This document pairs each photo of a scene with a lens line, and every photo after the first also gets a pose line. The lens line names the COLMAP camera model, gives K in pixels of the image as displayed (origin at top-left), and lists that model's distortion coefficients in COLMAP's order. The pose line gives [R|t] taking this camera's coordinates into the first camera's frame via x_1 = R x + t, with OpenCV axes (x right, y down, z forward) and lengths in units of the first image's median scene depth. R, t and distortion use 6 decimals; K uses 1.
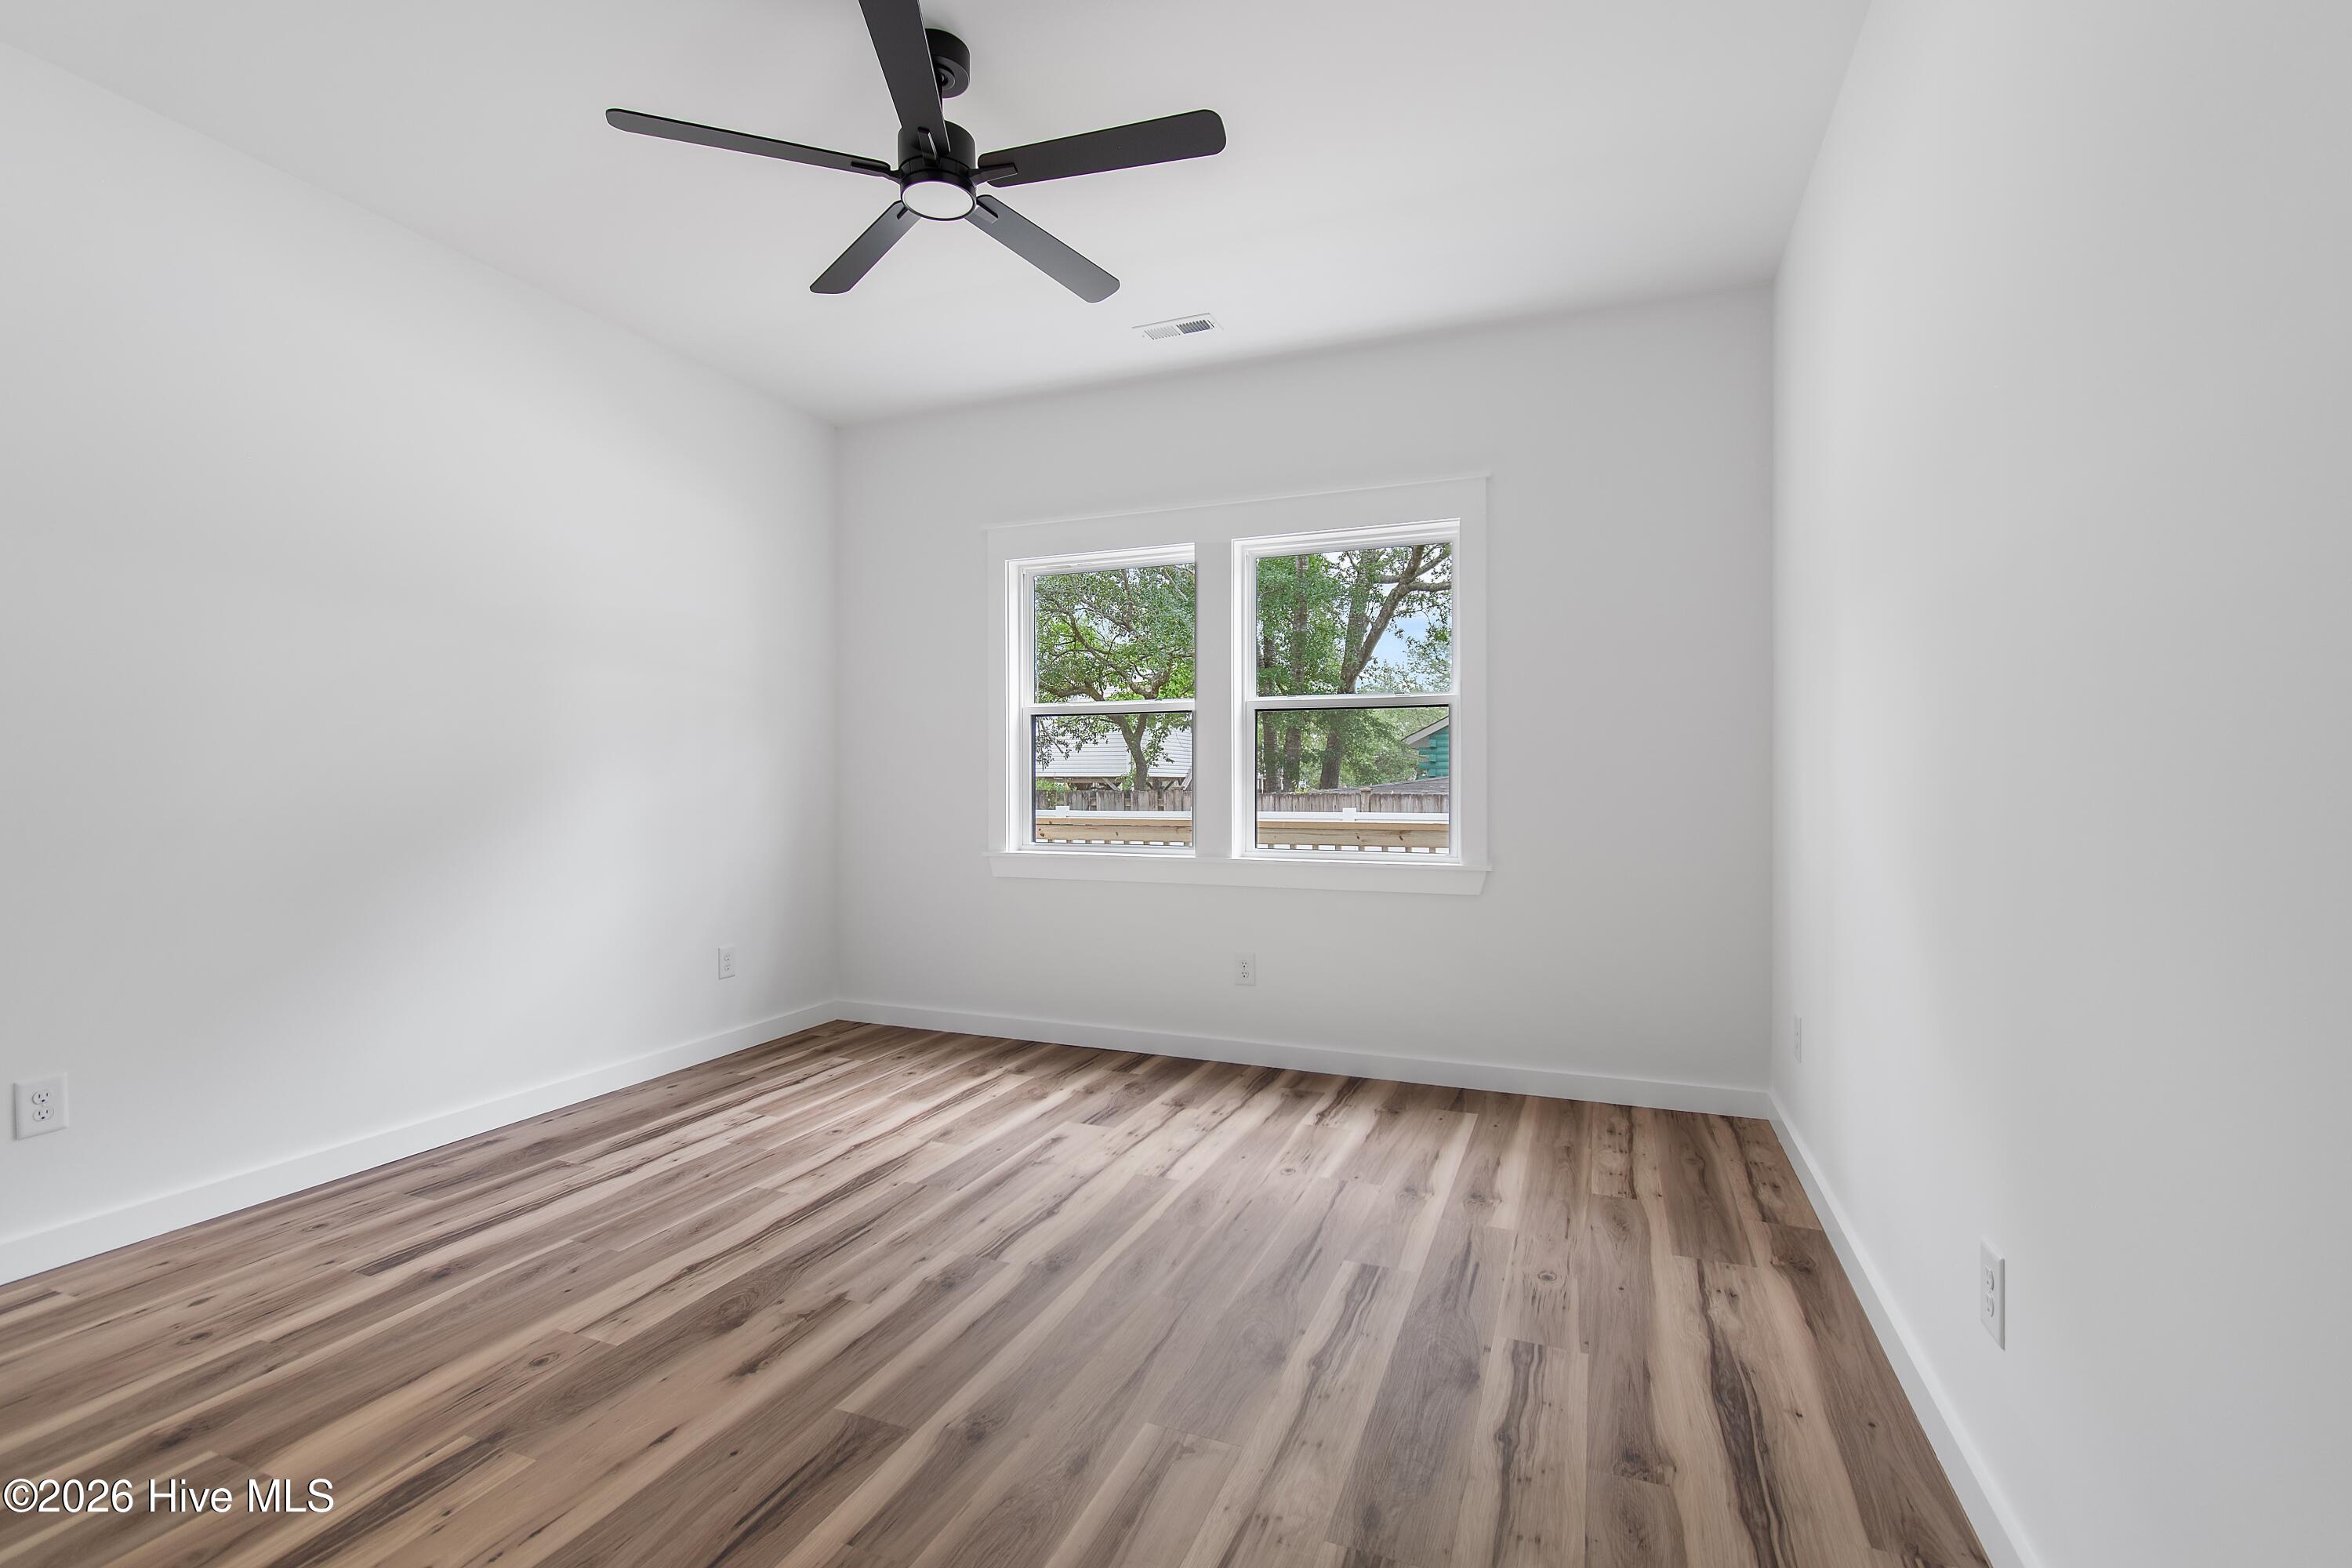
lens RADIAL K [[1054.5, 0, 1177.5], [0, 1054.5, 784.8], [0, 0, 1]] dist [0.008170, -0.002343]
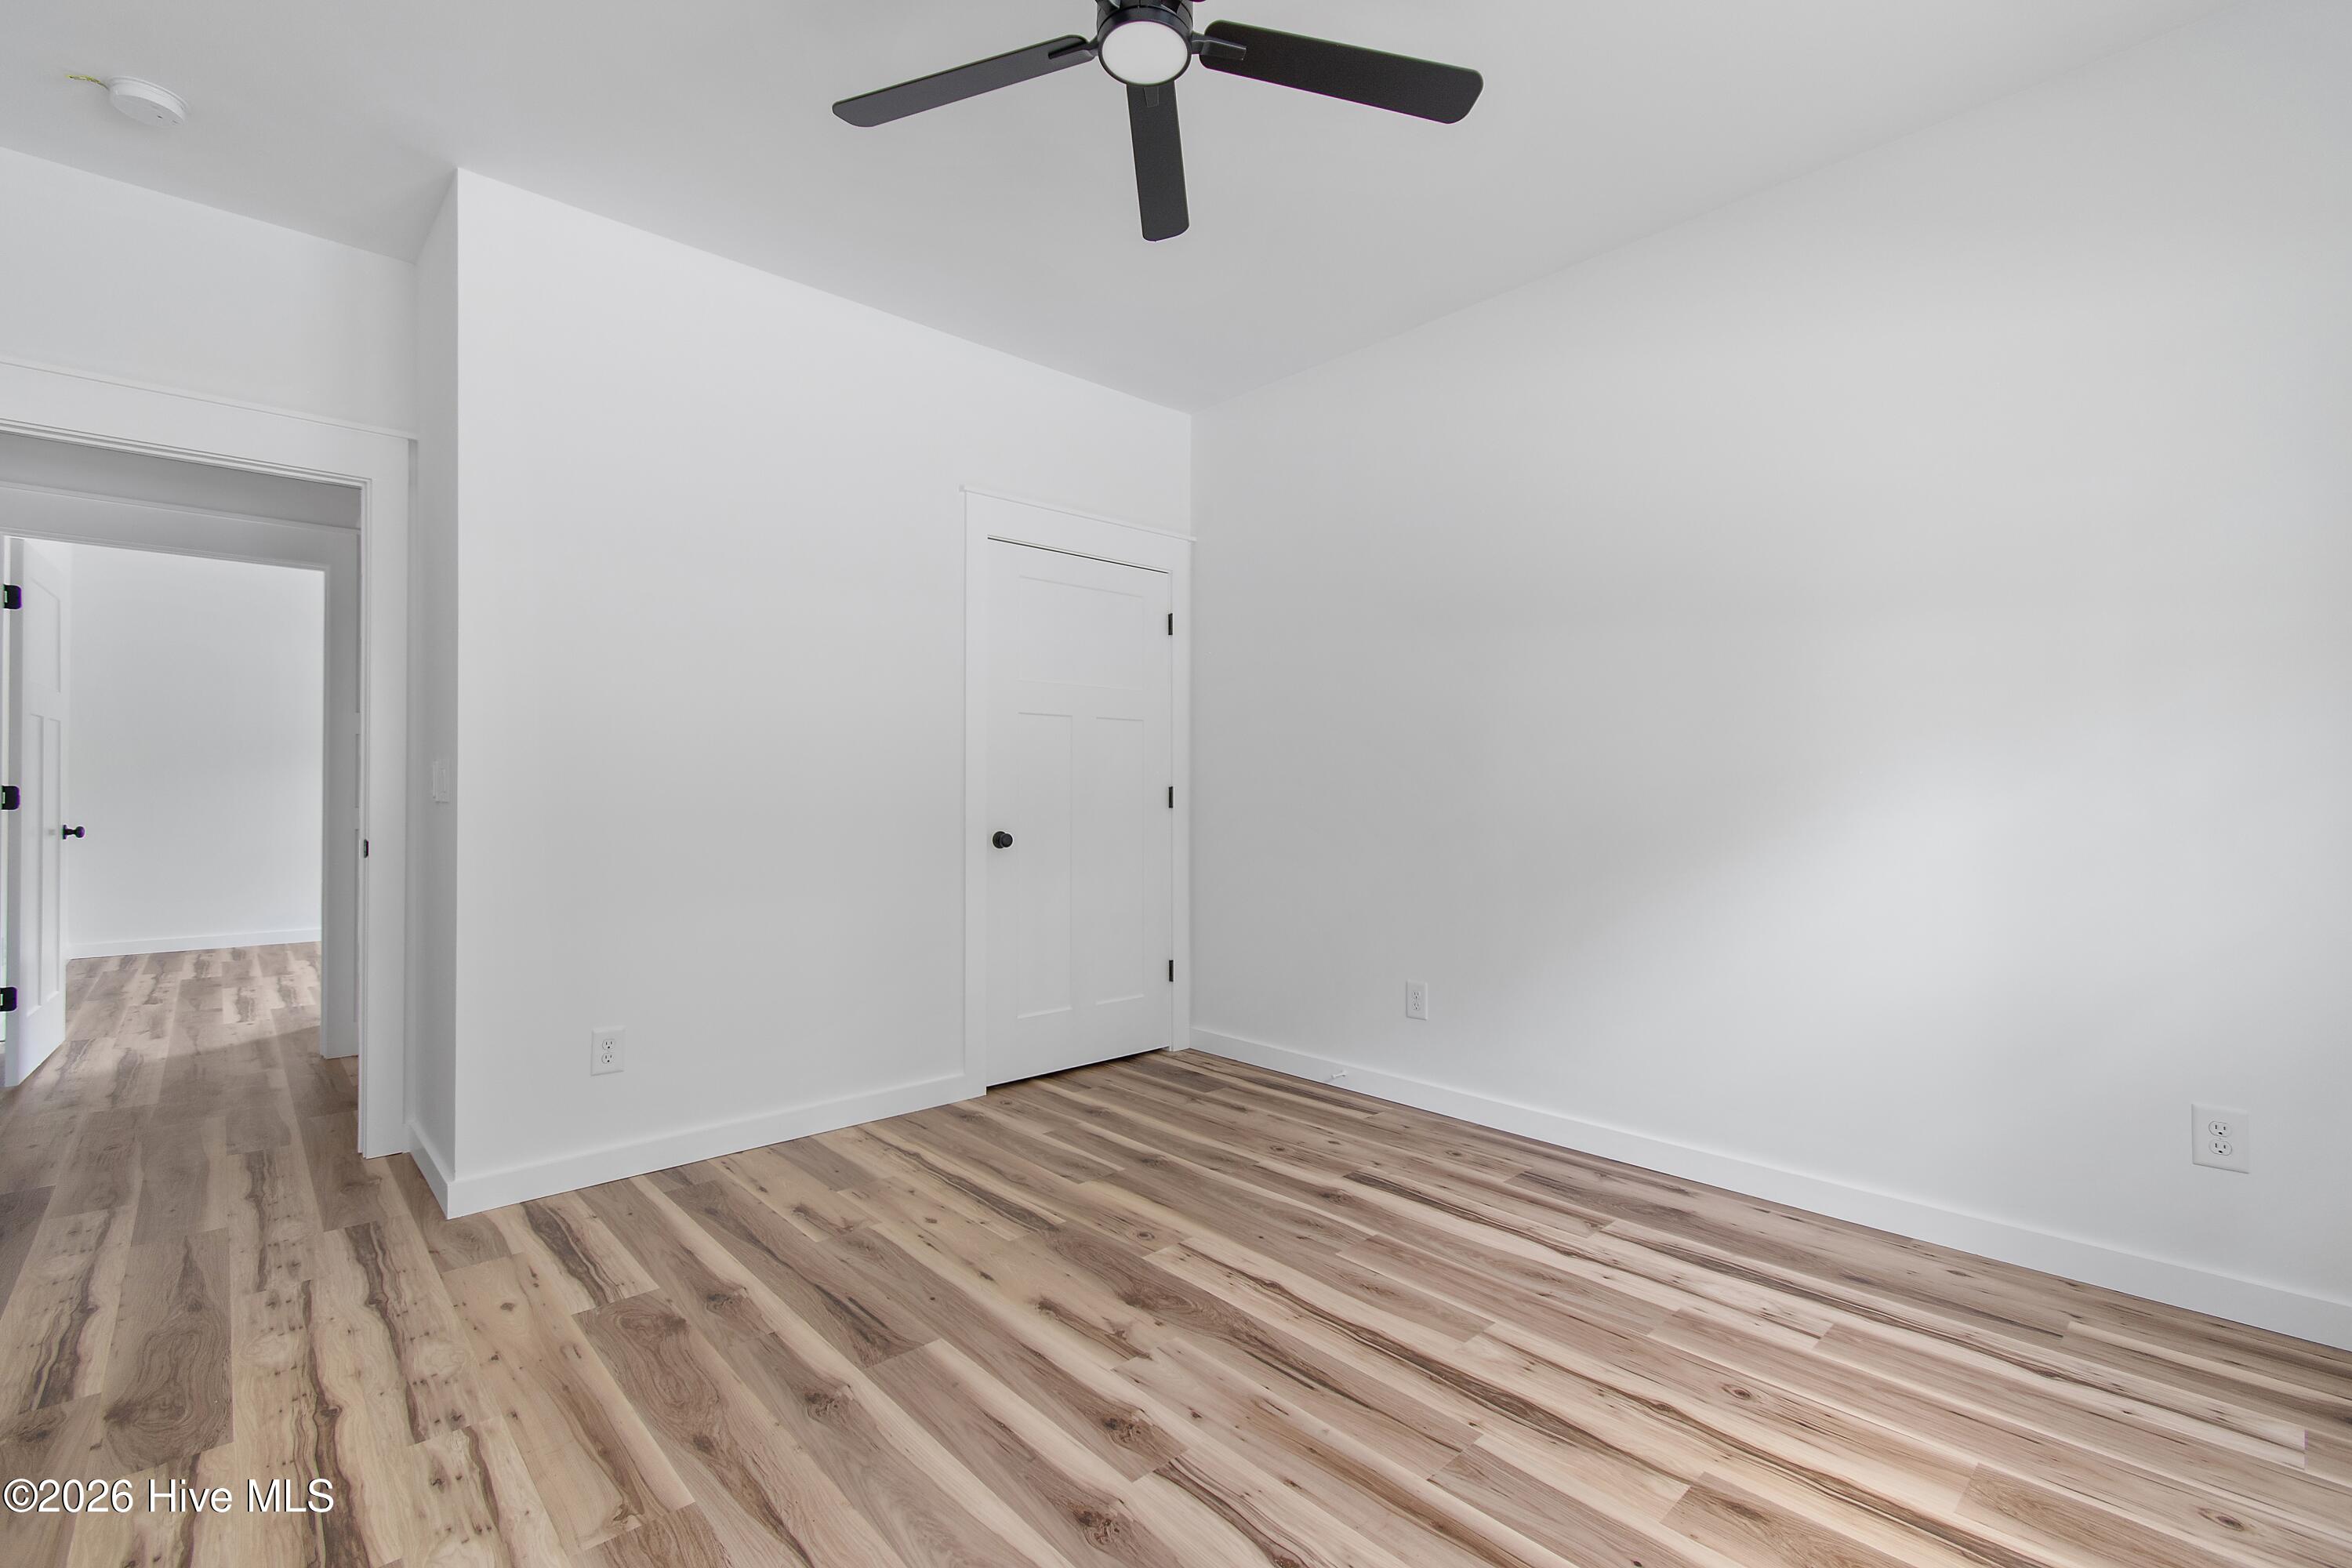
lens RADIAL K [[1054.5, 0, 1177.0], [0, 1054.5, 786.2], [0, 0, 1]] dist [0.008170, -0.002343]
pose [[-0.441695, -0.004777, -0.897152, 0.435420], [-0.000528, 0.999987, -0.005064, -0.000654], [0.897165, -0.001763, -0.441692, 1.279643]]
